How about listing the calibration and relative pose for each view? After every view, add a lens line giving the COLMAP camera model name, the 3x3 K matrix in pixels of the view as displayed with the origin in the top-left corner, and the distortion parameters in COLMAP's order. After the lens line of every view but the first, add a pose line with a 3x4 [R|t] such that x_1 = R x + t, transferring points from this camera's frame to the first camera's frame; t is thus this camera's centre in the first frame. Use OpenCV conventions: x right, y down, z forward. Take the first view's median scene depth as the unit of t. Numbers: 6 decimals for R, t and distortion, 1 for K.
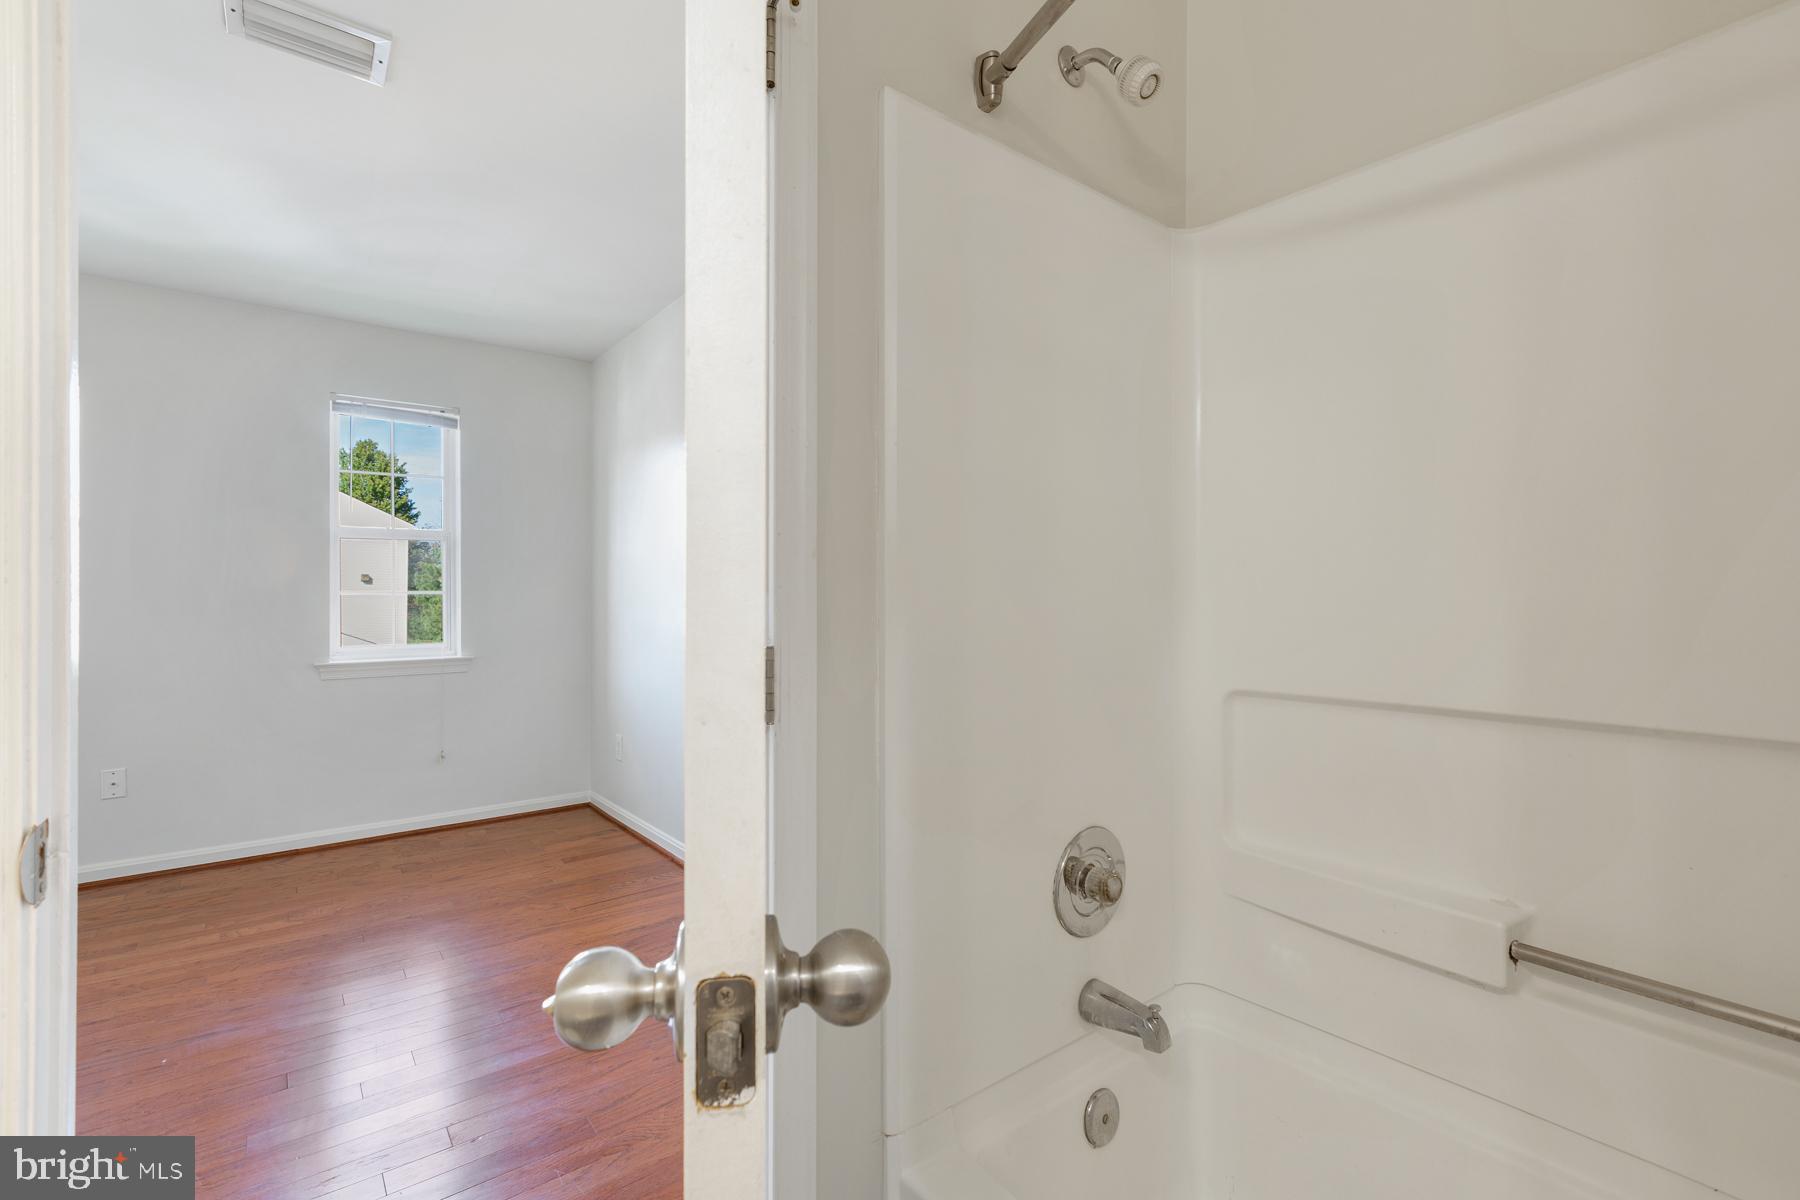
lens RADIAL K [[806.0, 0, 908.1], [0, 806.0, 591.9], [0, 0, 1]] dist [0.002719, -0.000543]
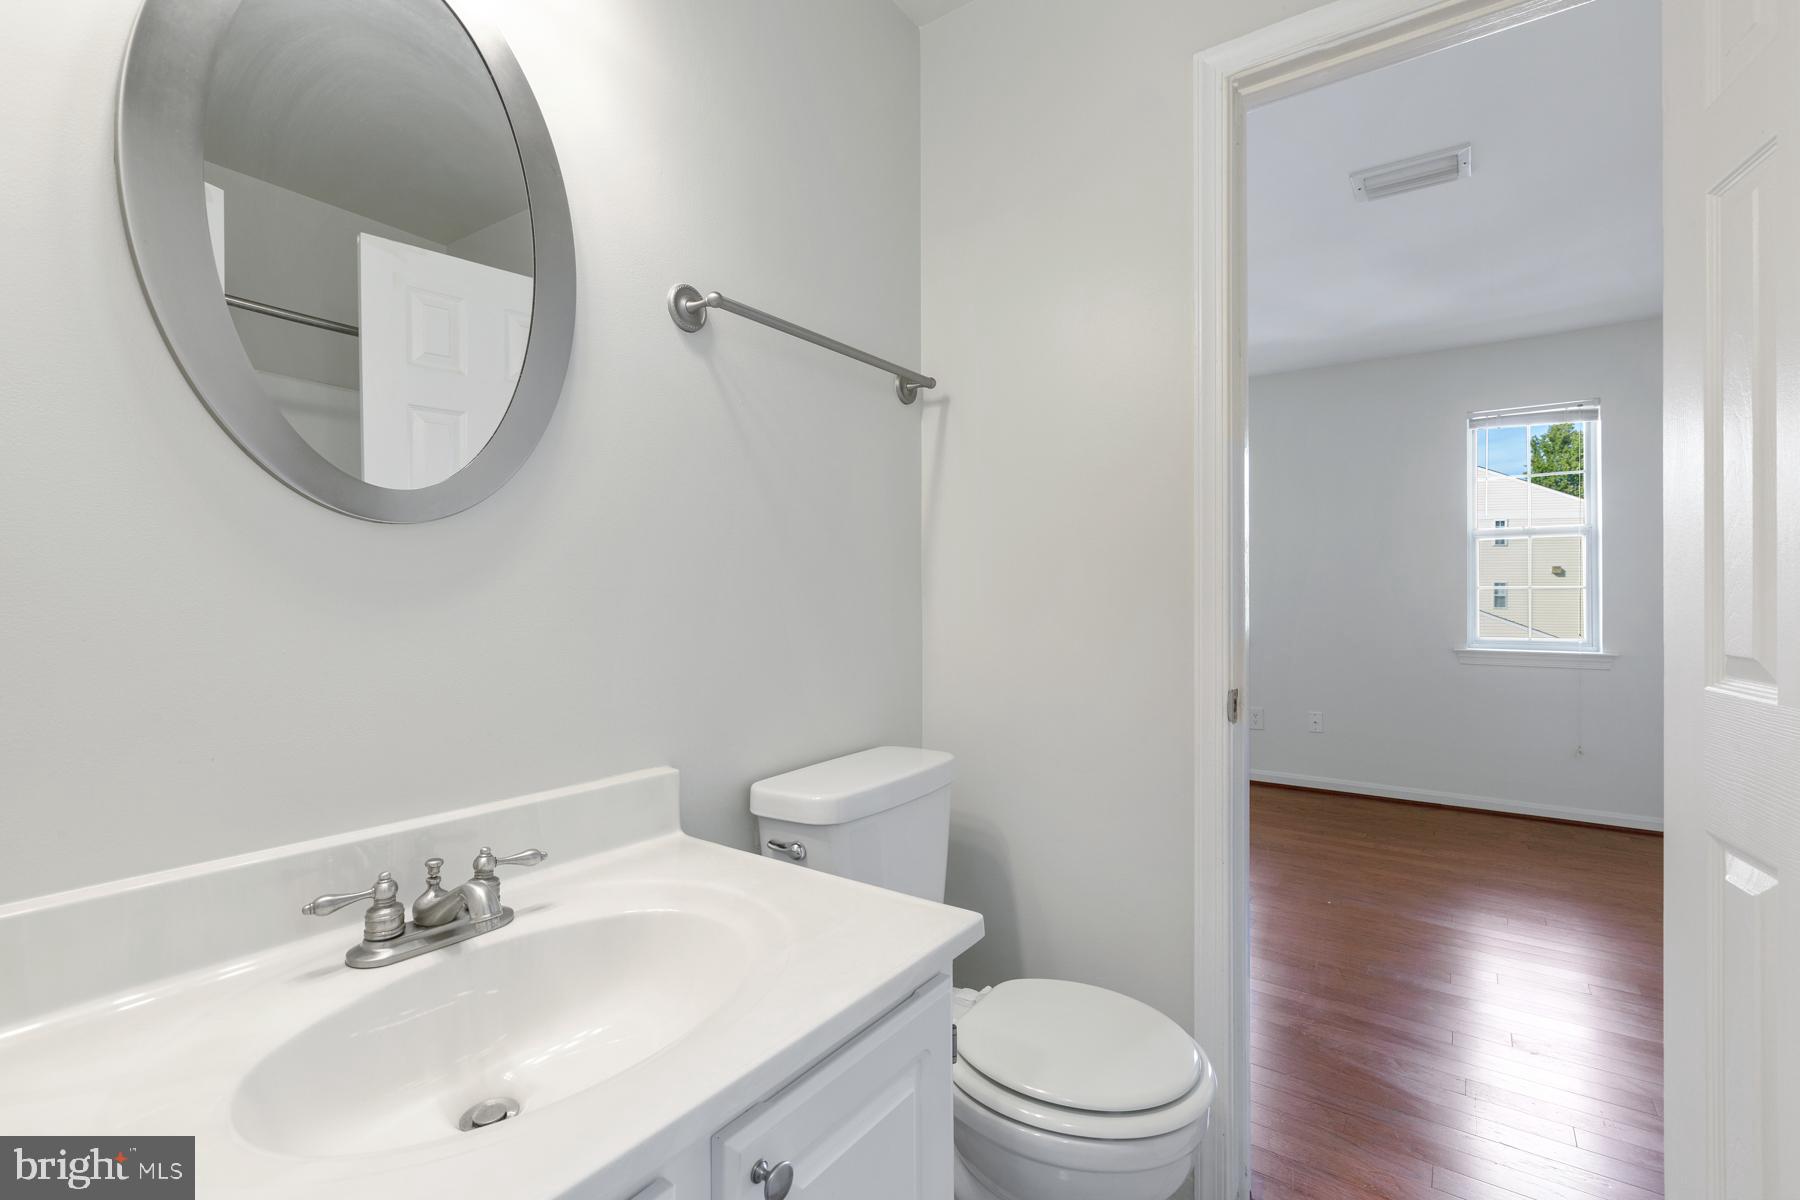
lens RADIAL K [[806.0, 0, 894.3], [0, 806.0, 592.4], [0, 0, 1]] dist [0.002719, -0.000543]
pose [[0.283816, 0.003050, -0.958874, 0.174234], [0.005288, 0.999975, 0.004746, -0.002797], [0.958864, -0.006417, 0.283793, -0.120066]]
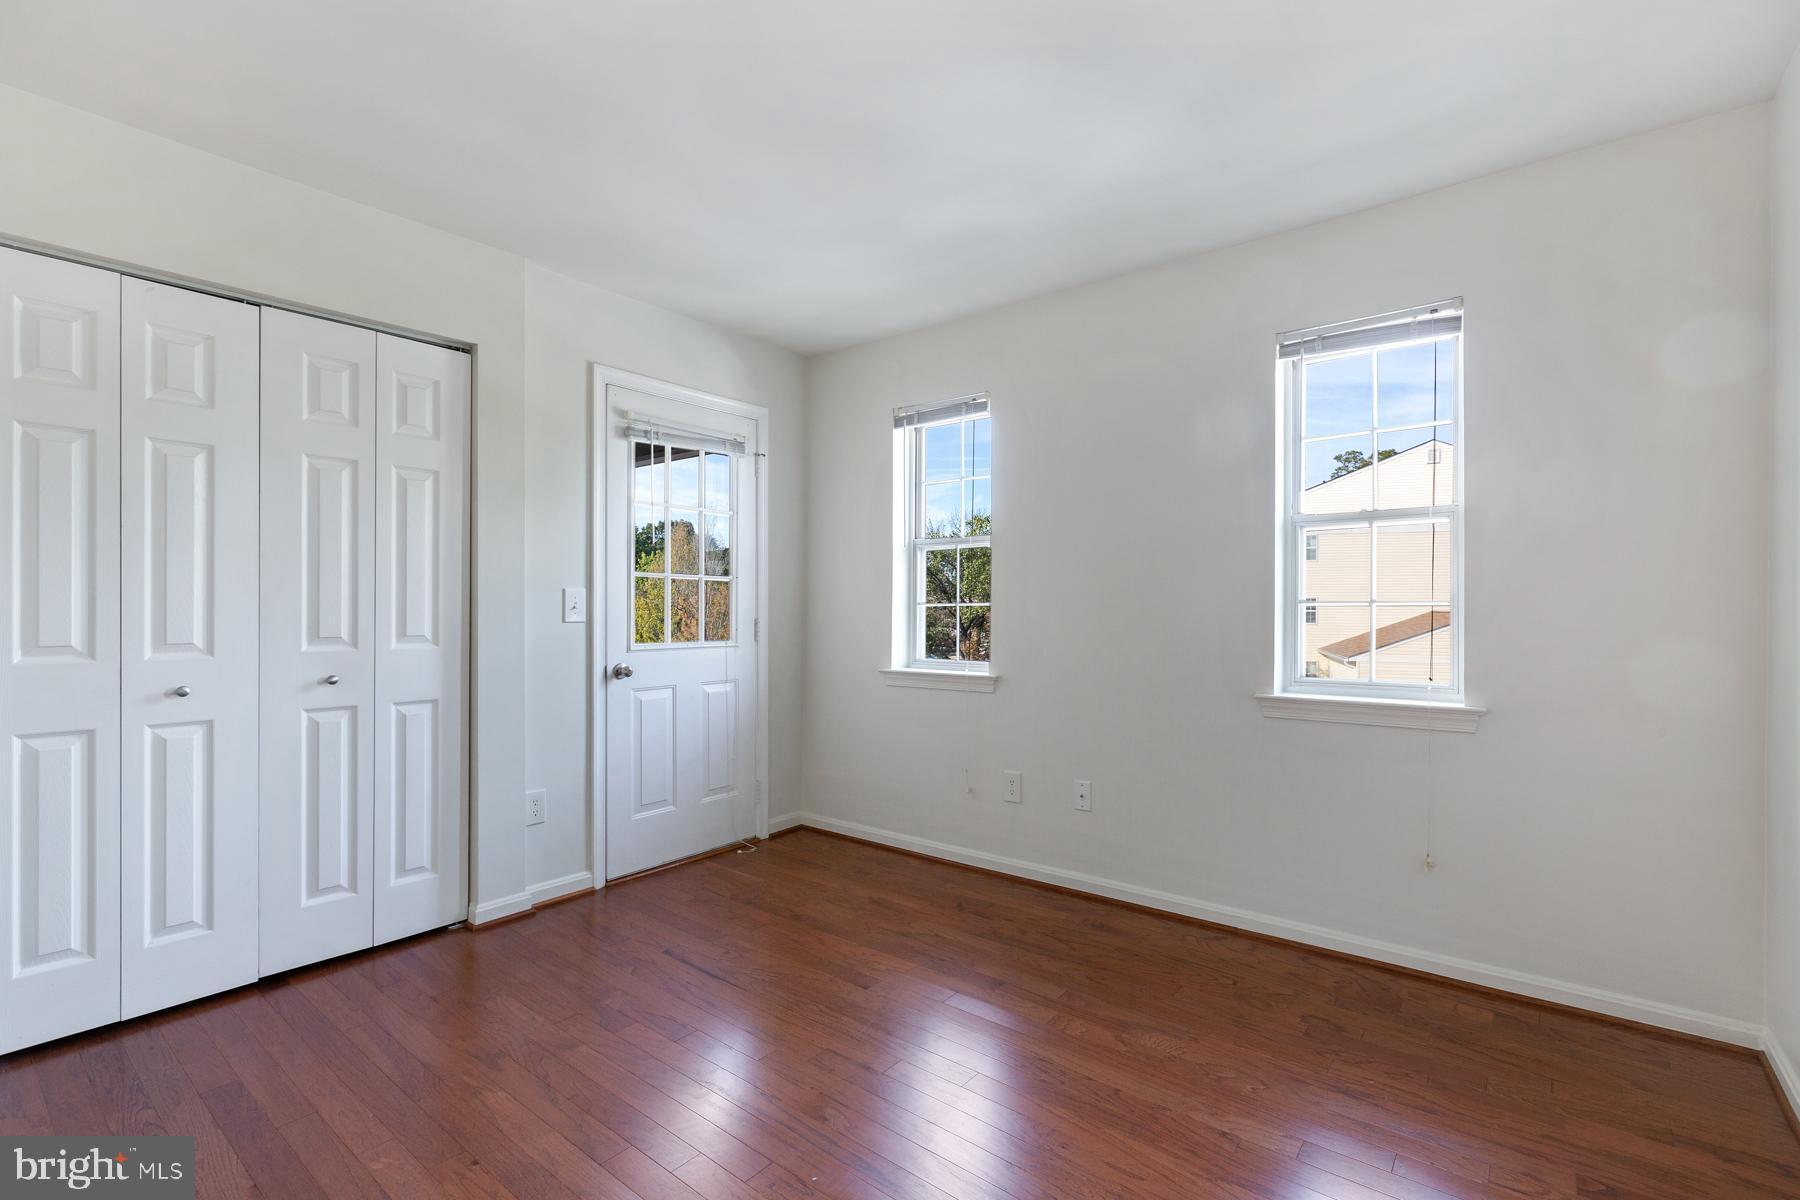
lens RADIAL K [[806.0, 0, 891.8], [0, 806.0, 608.0], [0, 0, 1]] dist [0.002719, -0.000543]
pose [[0.215458, 0.002270, -0.976511, -0.071354], [0.002881, 0.999991, 0.002960, 0.004222], [0.976509, -0.003451, 0.215449, 0.572617]]
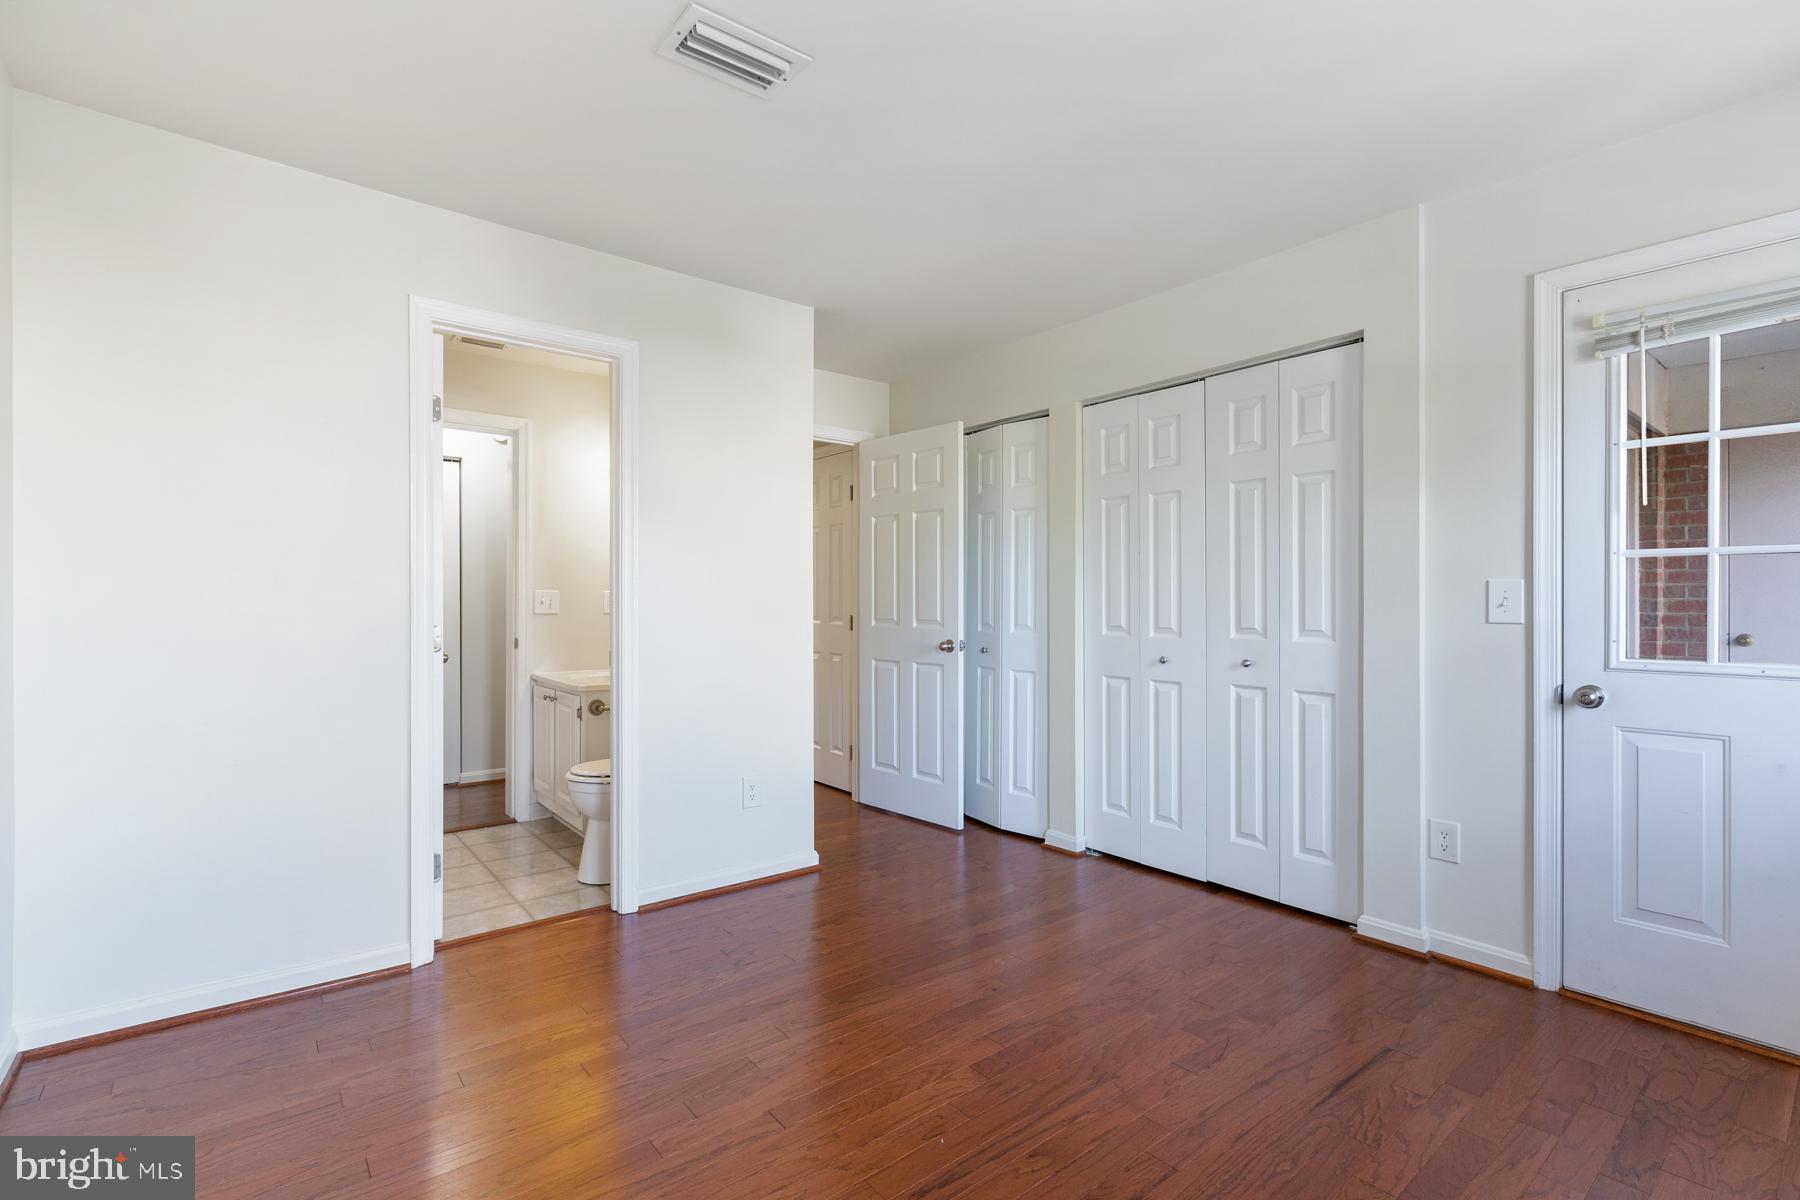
lens RADIAL K [[806.0, 0, 889.1], [0, 806.0, 596.3], [0, 0, 1]] dist [0.002719, -0.000543]
pose [[-0.999972, 0.004891, -0.005668, -0.630770], [0.004930, 0.999963, -0.006990, -0.000593], [0.005634, -0.007017, -0.999960, 1.294860]]
